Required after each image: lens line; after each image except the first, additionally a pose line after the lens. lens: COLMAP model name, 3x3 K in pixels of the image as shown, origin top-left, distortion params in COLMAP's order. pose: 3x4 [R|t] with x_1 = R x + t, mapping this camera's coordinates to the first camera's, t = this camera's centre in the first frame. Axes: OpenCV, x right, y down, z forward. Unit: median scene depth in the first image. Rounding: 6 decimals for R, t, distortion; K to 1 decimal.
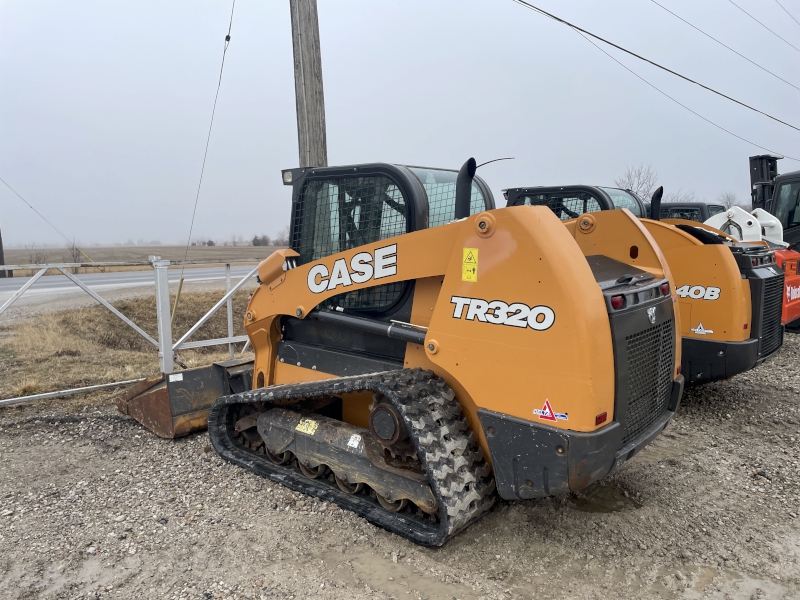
lens RADIAL K [[599.2, 0, 400.0], [0, 599.2, 300.0], [0, 0, 1]] dist [0.087505, -0.000043]
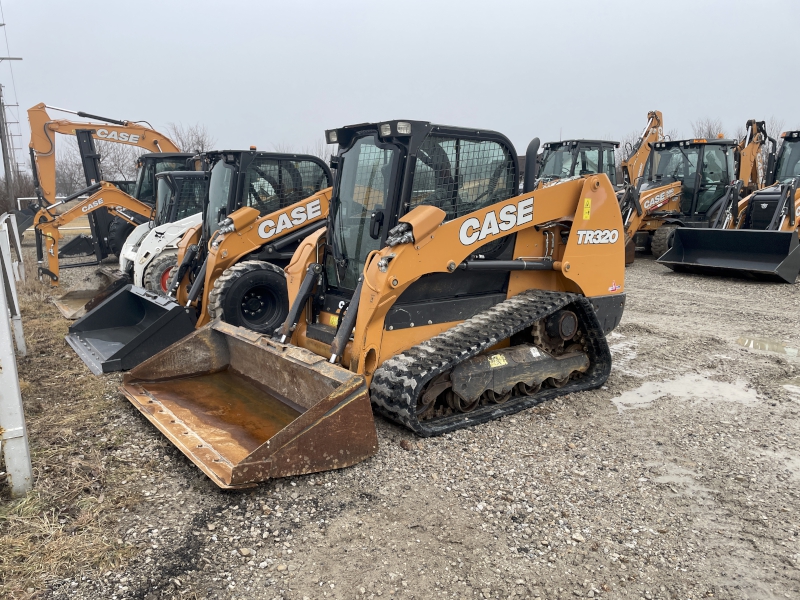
lens RADIAL K [[599.2, 0, 400.0], [0, 599.2, 300.0], [0, 0, 1]] dist [0.087505, -0.000043]
pose [[0.214851, -0.156502, 0.964026, -1.305483], [0.116767, 0.984113, 0.133739, -0.077631], [-0.969642, 0.083833, 0.229712, 0.937851]]
